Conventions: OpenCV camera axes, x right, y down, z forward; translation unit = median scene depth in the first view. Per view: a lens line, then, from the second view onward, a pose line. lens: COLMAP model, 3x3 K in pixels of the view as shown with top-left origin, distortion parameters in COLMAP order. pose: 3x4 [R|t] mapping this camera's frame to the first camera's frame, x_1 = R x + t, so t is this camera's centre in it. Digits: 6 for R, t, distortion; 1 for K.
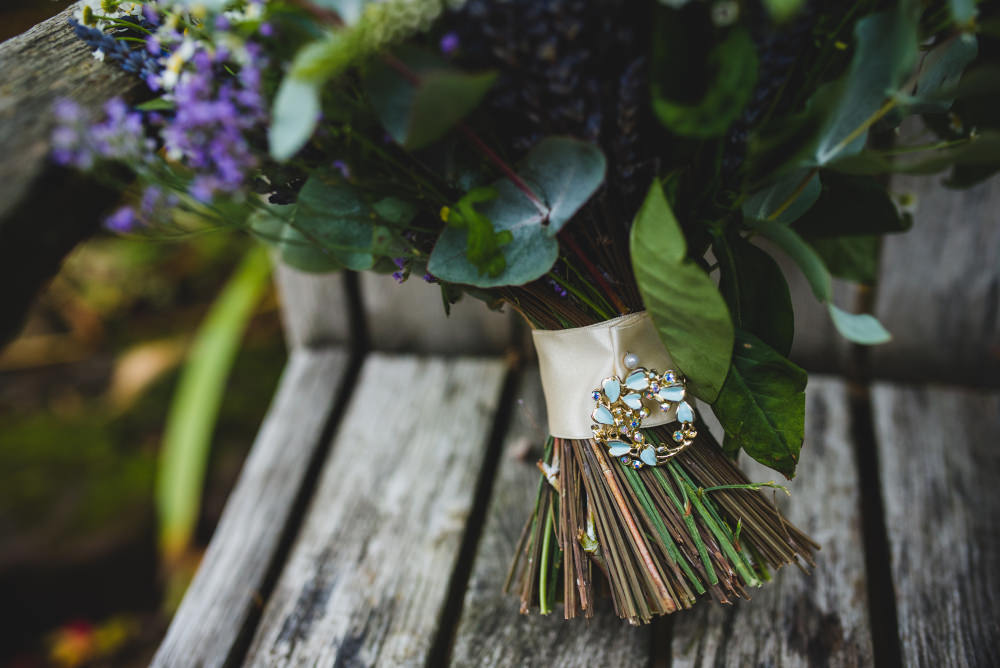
lens RADIAL K [[1008.8, 0, 500.0], [0, 1008.8, 334.0], [0, 0, 1]] dist [-0.078699, 0.095920]
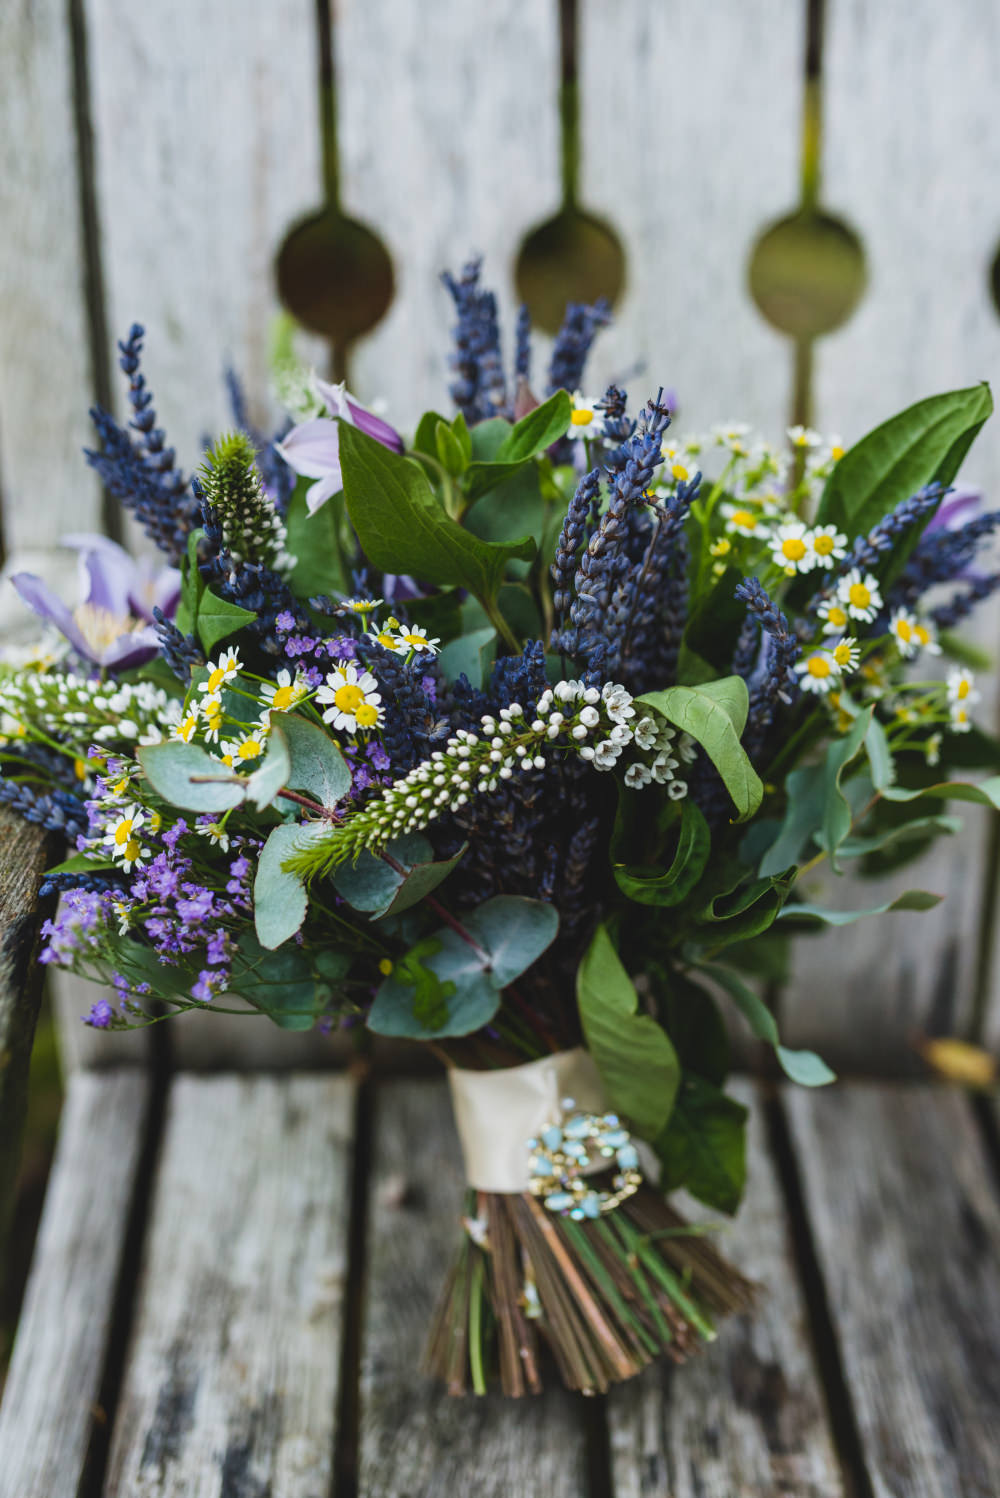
lens RADIAL K [[1528.5, 0, 500.0], [0, 1528.5, 749.0], [0, 0, 1]] dist [0.001838, -0.012645]
pose [[0.975334, -0.012379, 0.220388, -0.231650], [0.040240, 0.991667, -0.122384, -0.123914], [-0.217036, 0.128234, 0.967704, -0.397671]]
